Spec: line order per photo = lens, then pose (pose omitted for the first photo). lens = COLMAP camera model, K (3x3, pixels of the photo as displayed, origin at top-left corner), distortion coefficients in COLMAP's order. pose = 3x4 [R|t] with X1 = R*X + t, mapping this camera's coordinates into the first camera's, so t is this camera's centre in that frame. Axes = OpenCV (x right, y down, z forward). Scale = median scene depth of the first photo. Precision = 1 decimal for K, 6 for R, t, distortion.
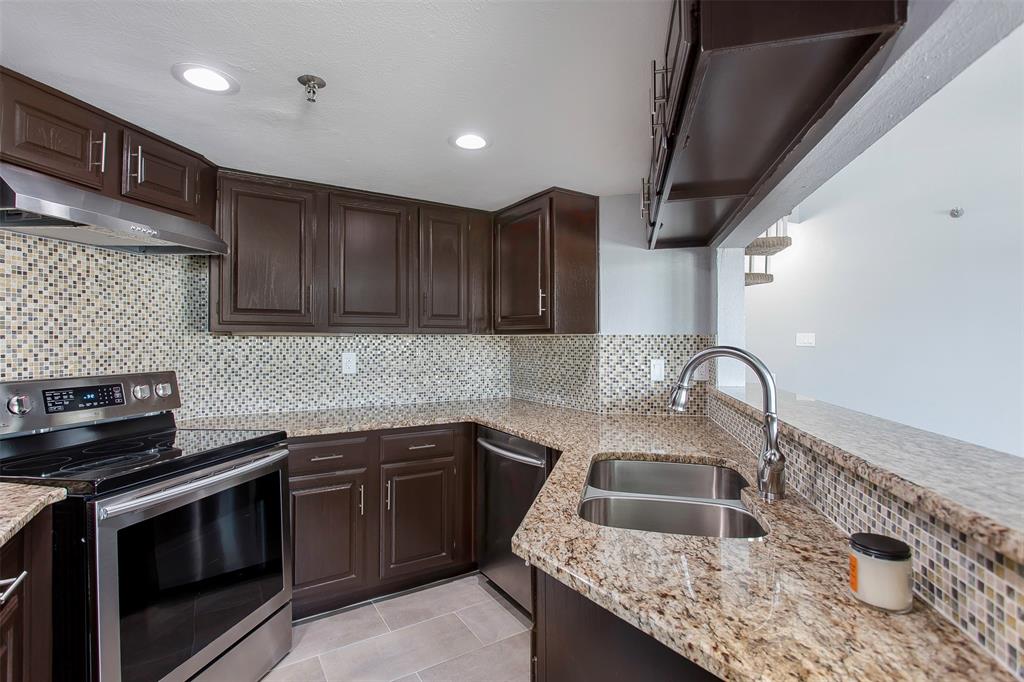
lens RADIAL K [[490.6, 0, 517.0], [0, 490.6, 338.8], [0, 0, 1]] dist [0.001752, 0.001743]
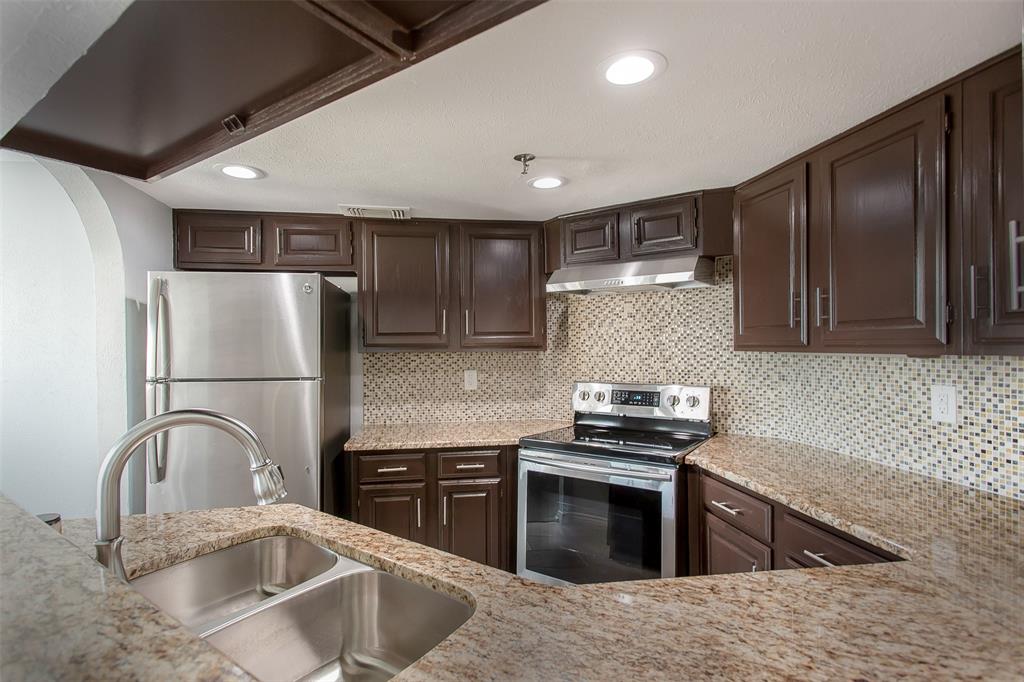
lens RADIAL K [[490.6, 0, 504.4], [0, 490.6, 348.7], [0, 0, 1]] dist [0.001752, 0.001743]
pose [[-0.381296, 0.015510, -0.924323, 0.469119], [0.017717, 0.999798, 0.009468, -0.036608], [0.924283, -0.012766, -0.381494, 0.887058]]
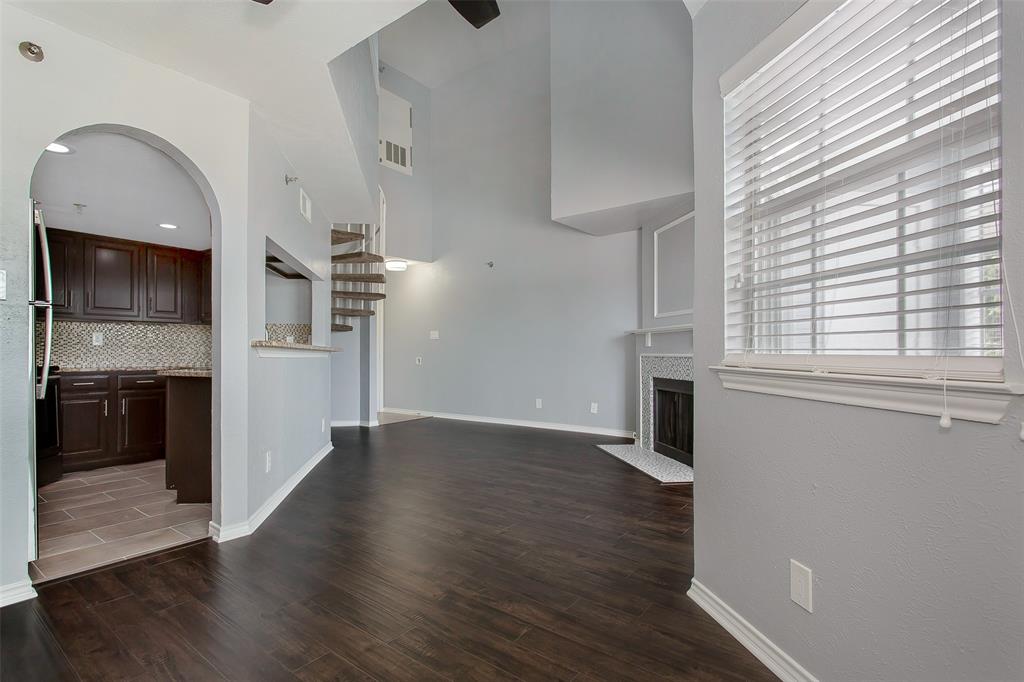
lens RADIAL K [[490.6, 0, 467.9], [0, 490.6, 347.5], [0, 0, 1]] dist [0.001752, 0.001743]
pose [[0.948857, 0.003403, 0.315688, 0.366884], [-0.000964, 0.999968, -0.007880, 0.106432], [-0.315705, 0.007173, 0.948830, -1.109982]]
